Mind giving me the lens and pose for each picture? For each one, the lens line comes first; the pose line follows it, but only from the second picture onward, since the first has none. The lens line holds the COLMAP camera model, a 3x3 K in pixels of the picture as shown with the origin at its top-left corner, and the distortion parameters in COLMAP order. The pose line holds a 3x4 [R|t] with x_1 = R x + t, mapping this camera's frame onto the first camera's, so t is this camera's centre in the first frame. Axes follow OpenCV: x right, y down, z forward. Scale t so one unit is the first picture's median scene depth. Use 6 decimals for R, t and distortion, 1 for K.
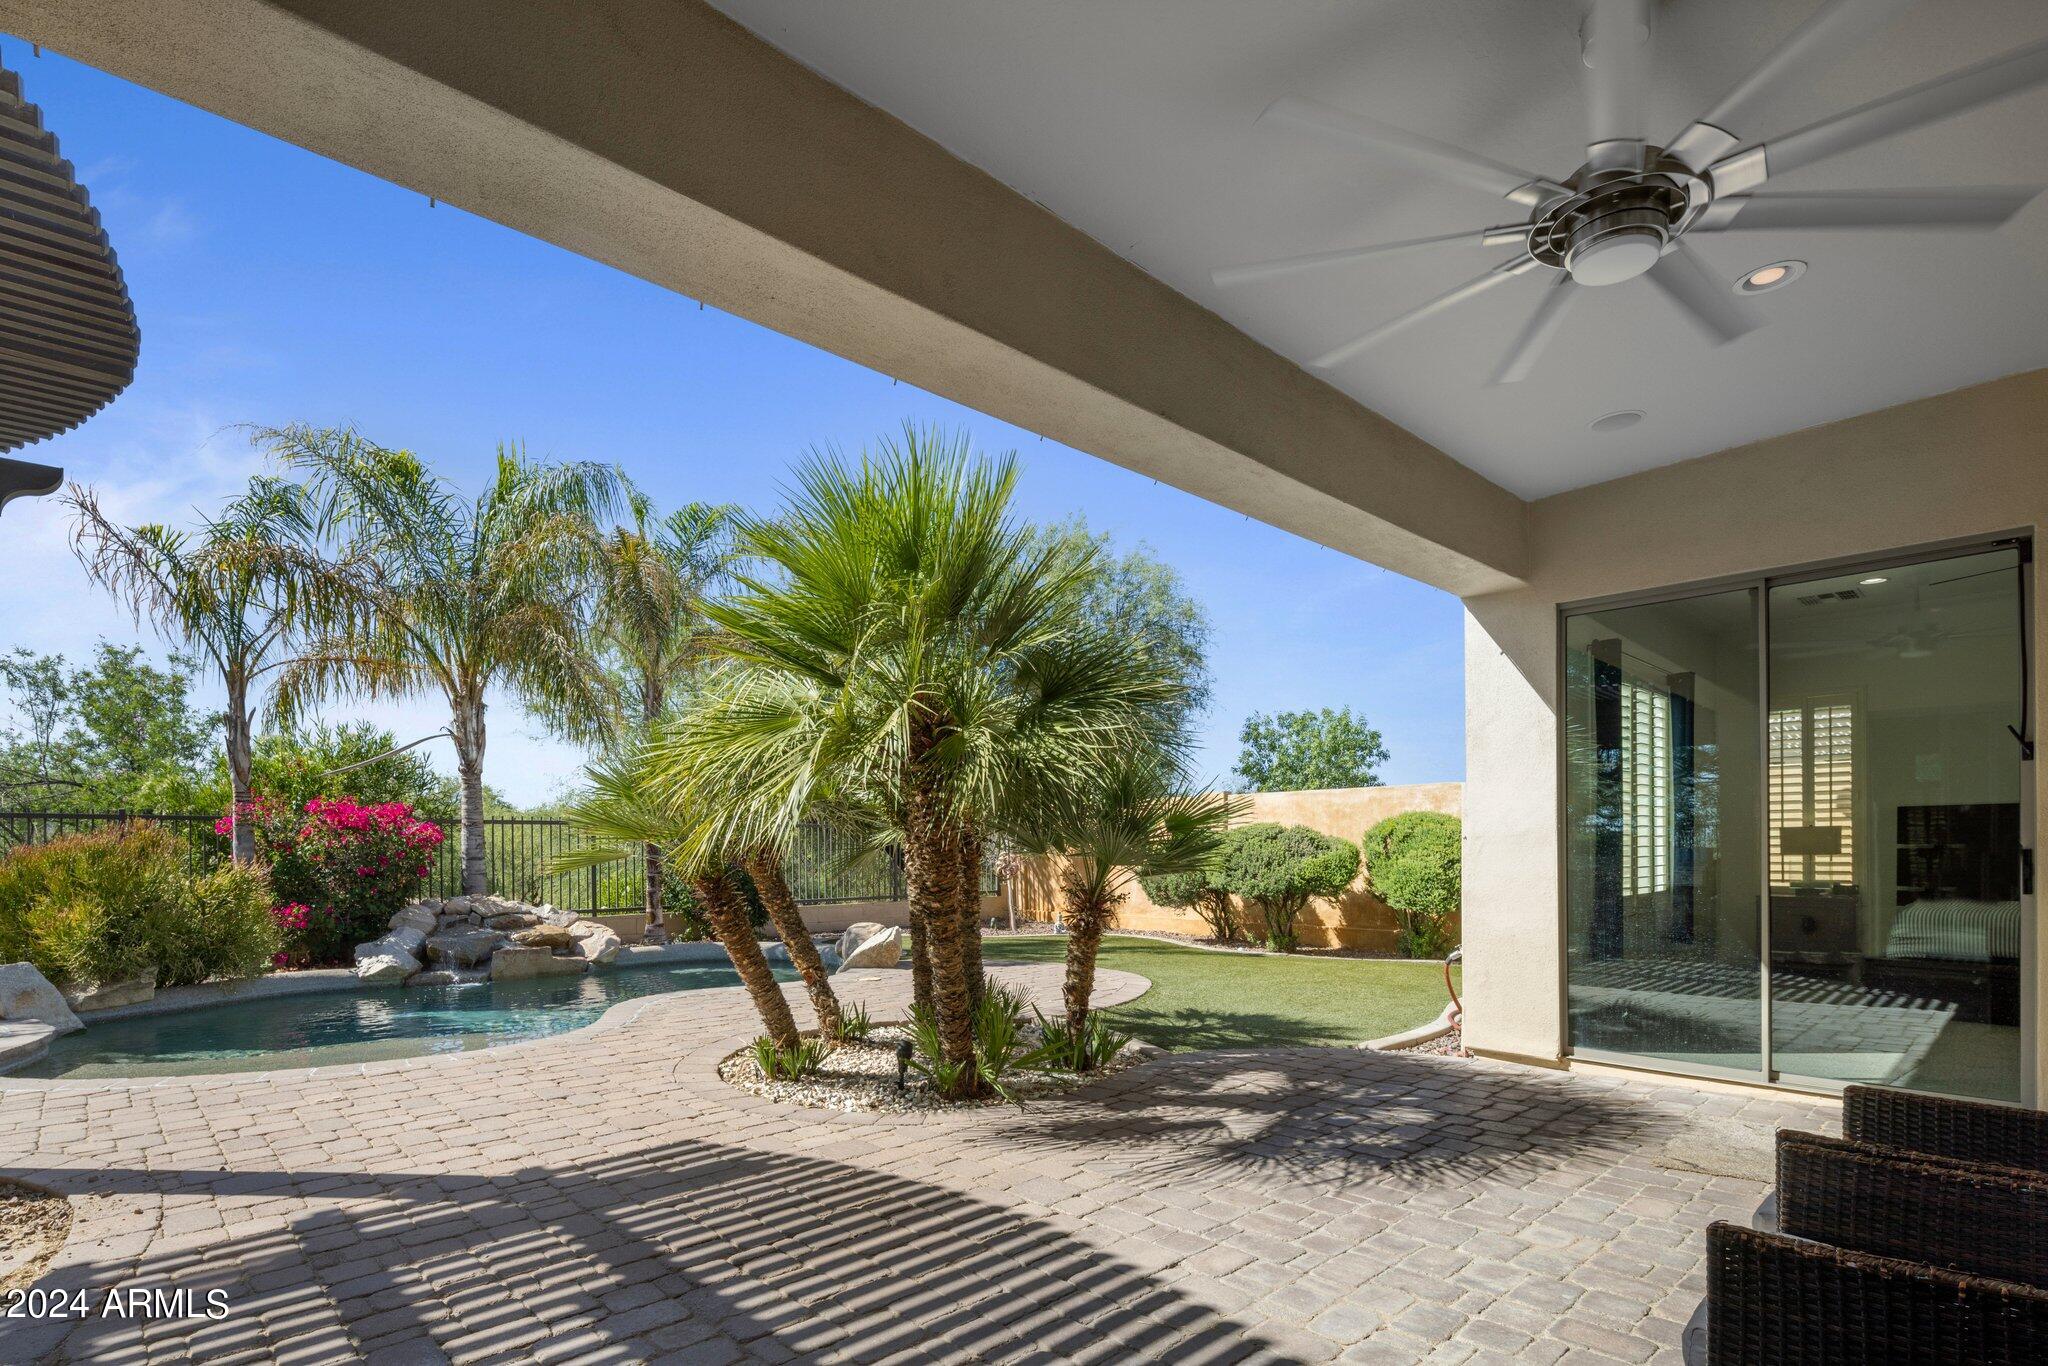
lens RADIAL K [[988.9, 0, 1018.2], [0, 988.9, 856.0], [0, 0, 1]] dist [0.011494, -0.008723]
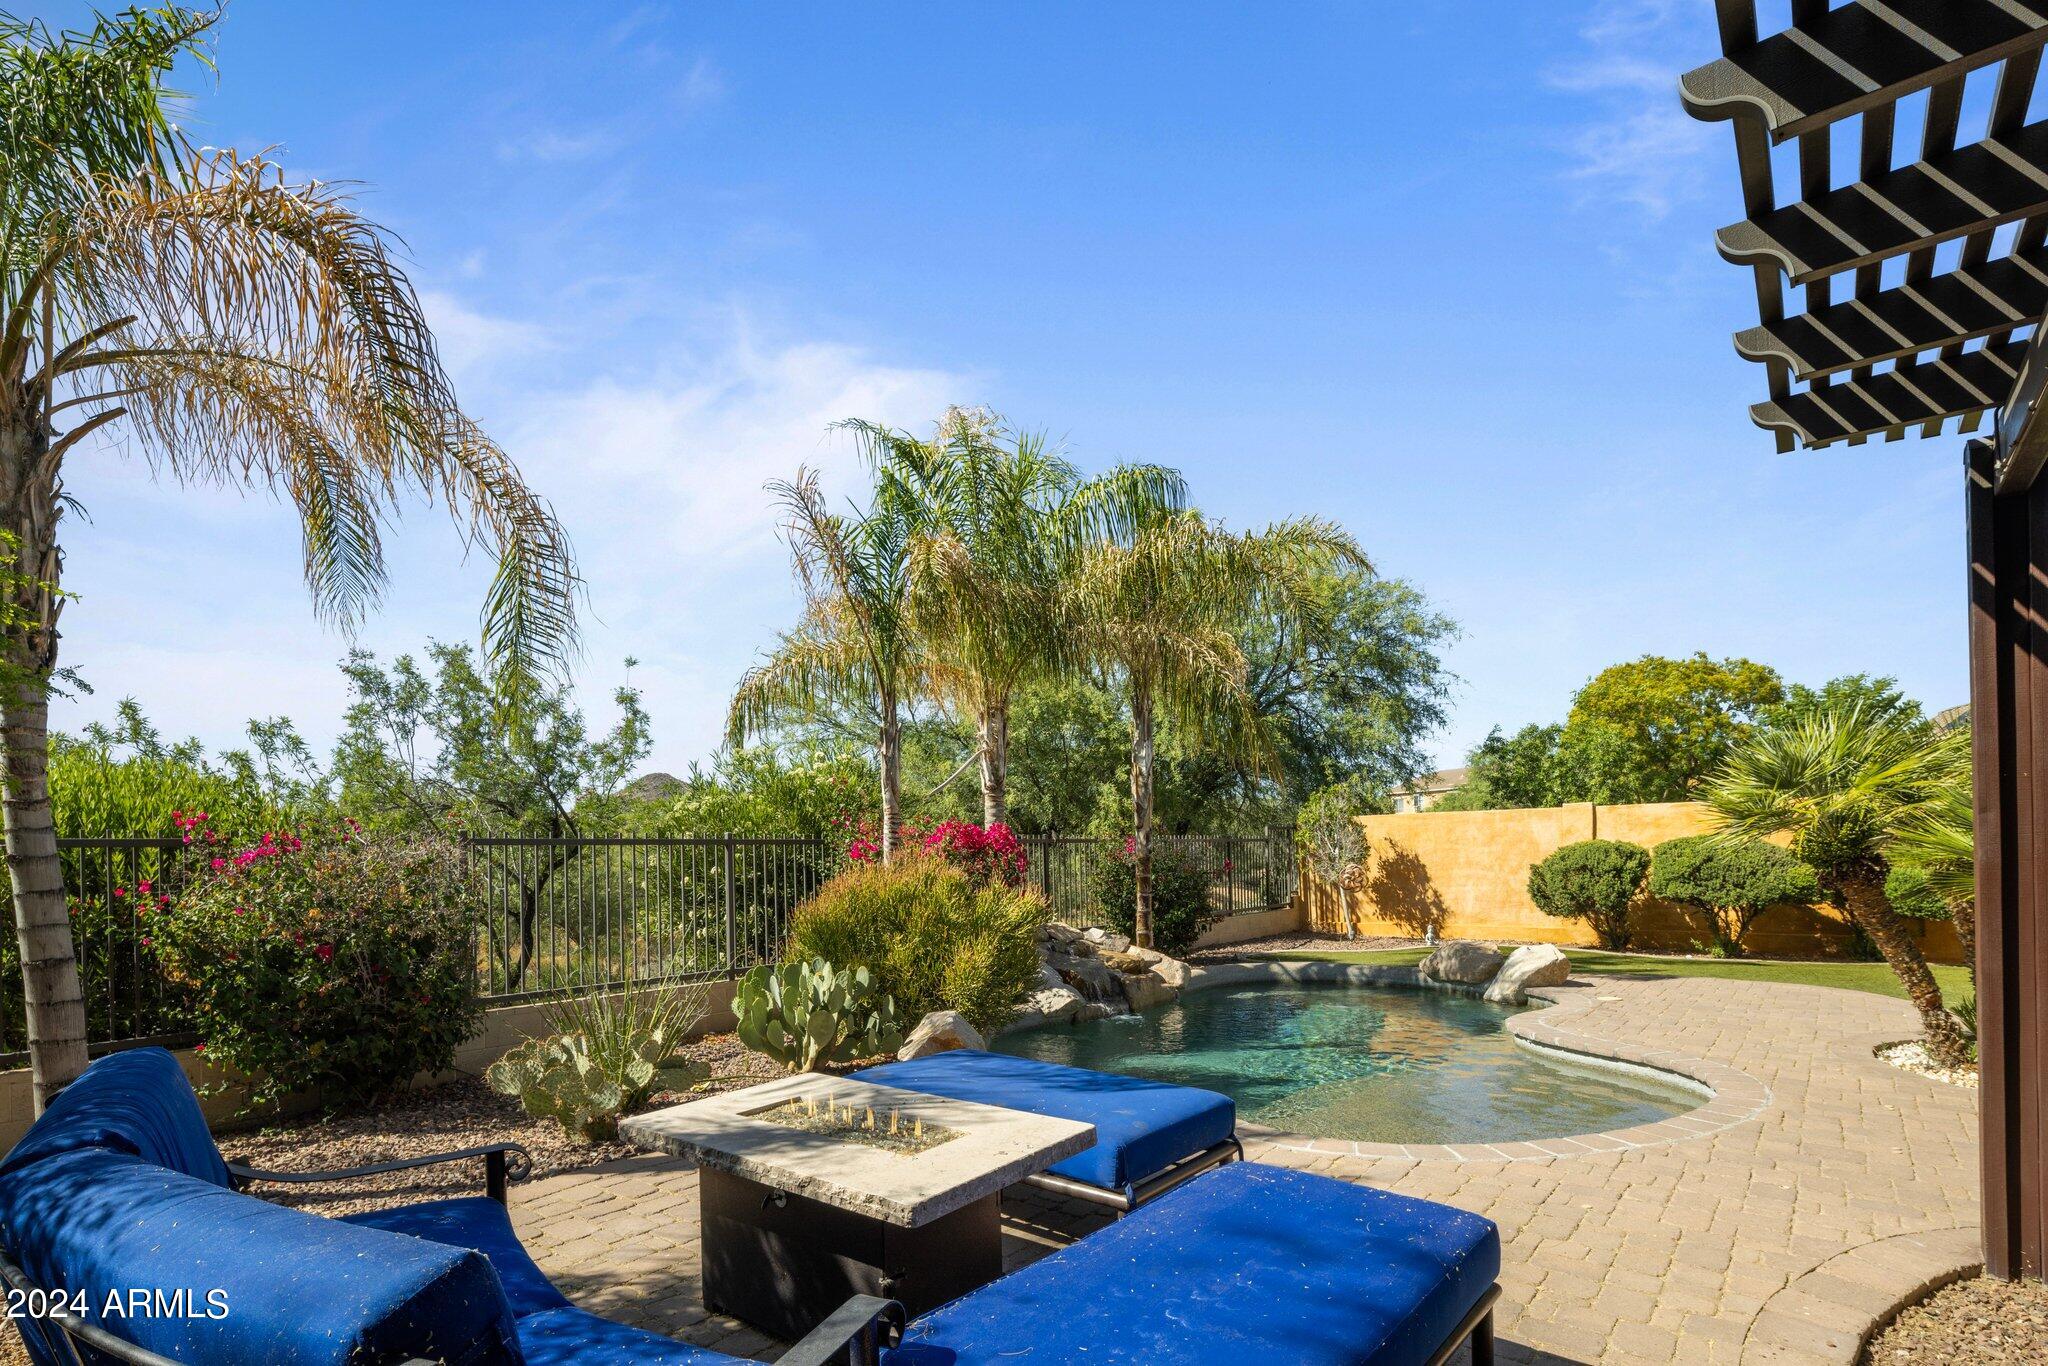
lens RADIAL K [[988.9, 0, 1018.2], [0, 988.9, 856.0], [0, 0, 1]] dist [0.011494, -0.008723]
pose [[0.992803, -0.013409, 0.119005, -0.778728], [0.014226, 0.999881, -0.006021, -0.019383], [-0.118910, 0.007671, 0.992875, 0.081388]]
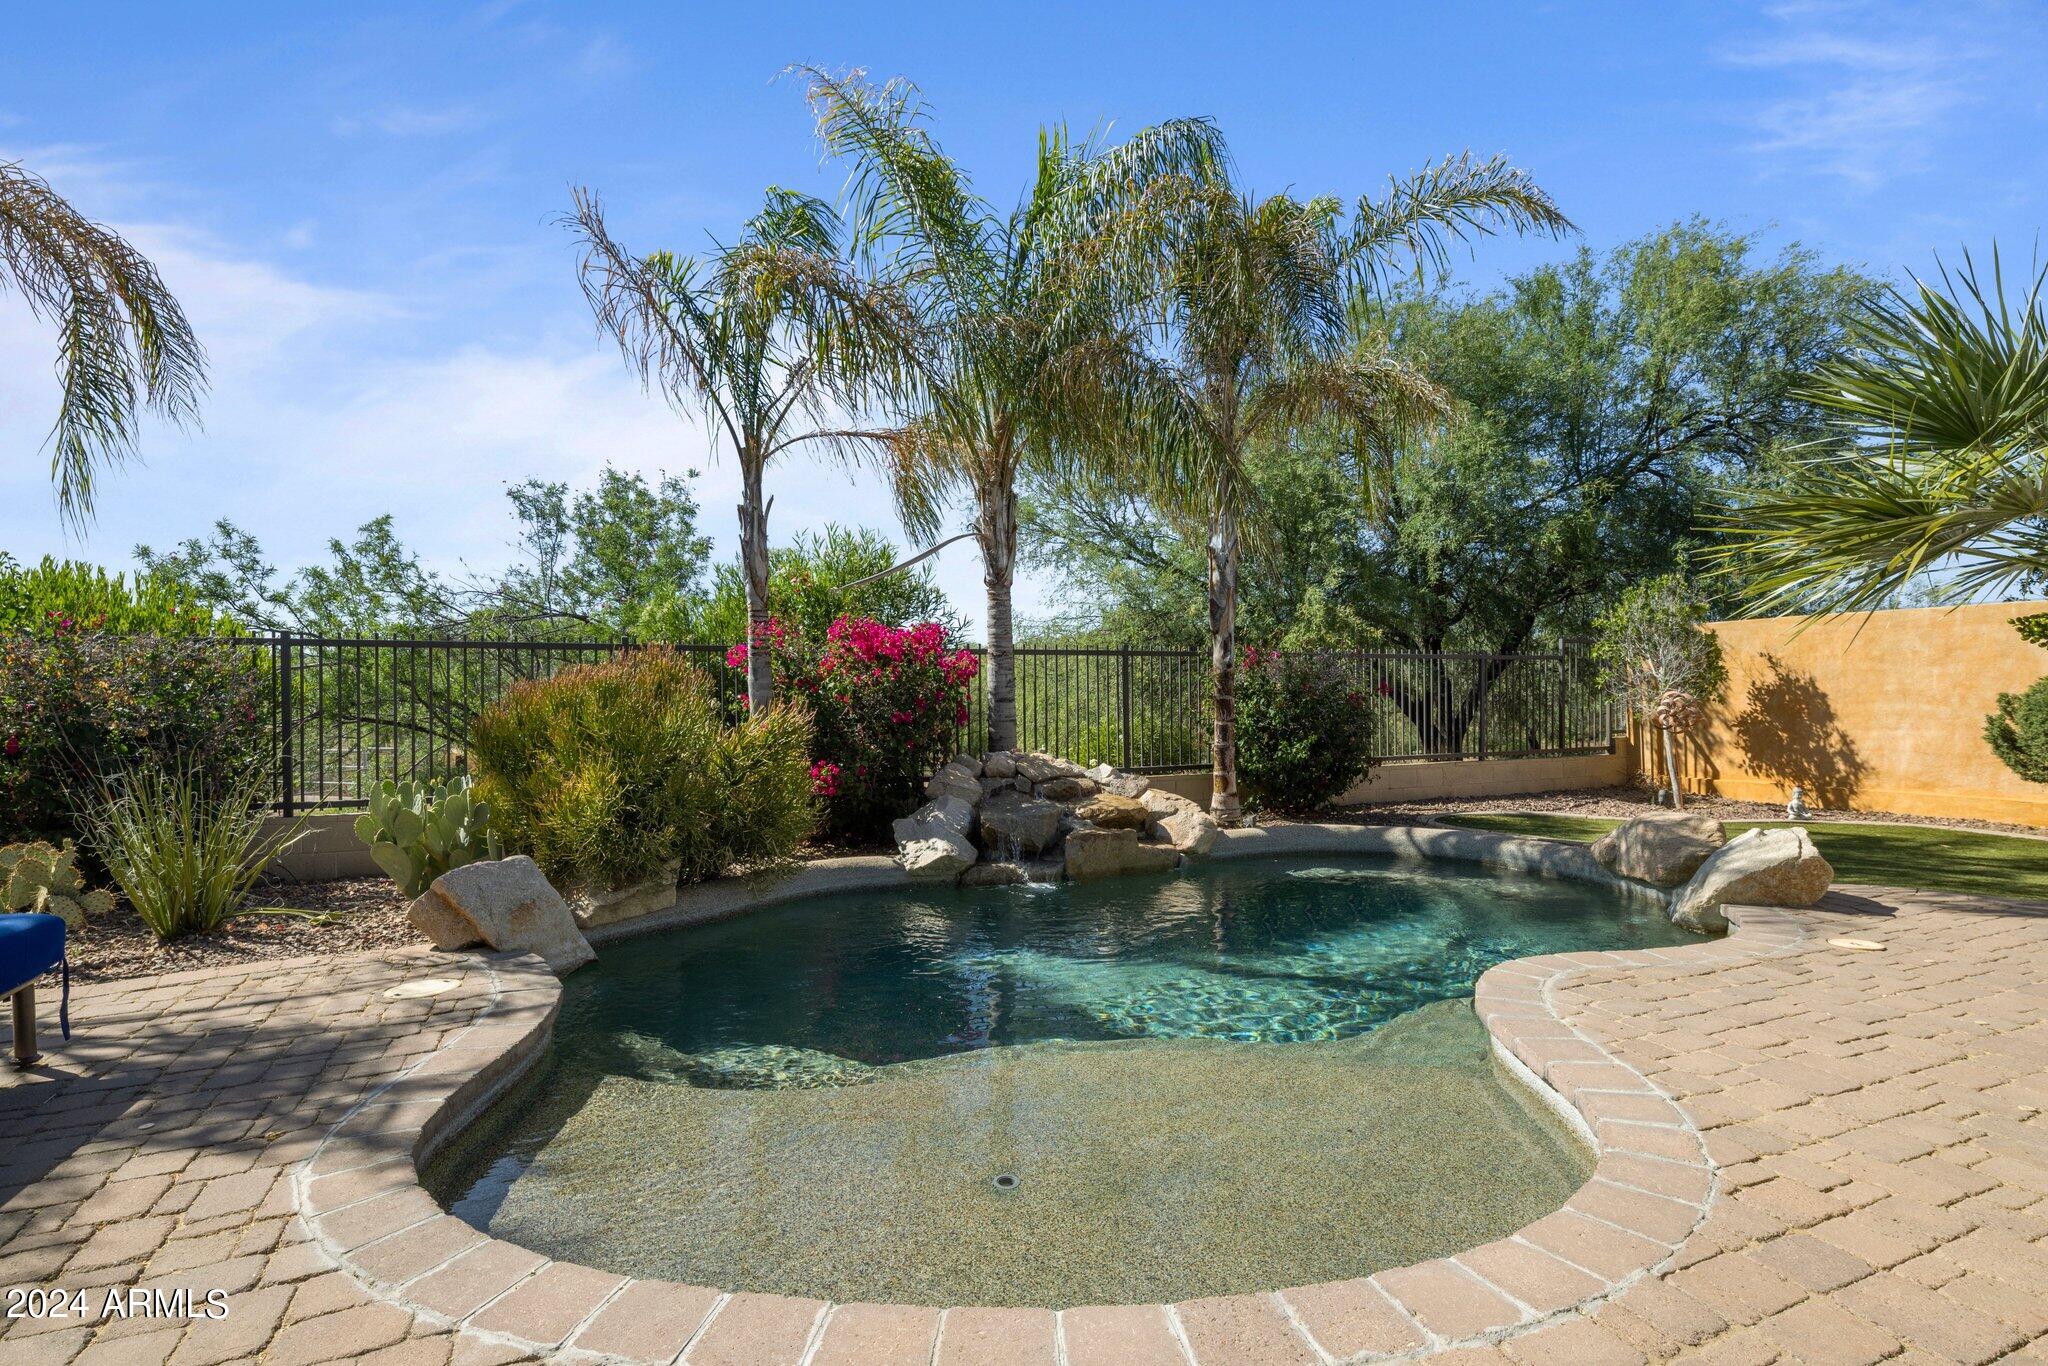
lens RADIAL K [[990.6, 0, 1023.5], [0, 990.6, 707.1], [0, 0, 1]] dist [0.004793, -0.002478]
pose [[0.945098, 0.004147, -0.326760, -0.351442], [-0.001413, 0.999962, 0.008604, 0.001647], [0.326784, -0.007670, 0.945068, 0.362165]]
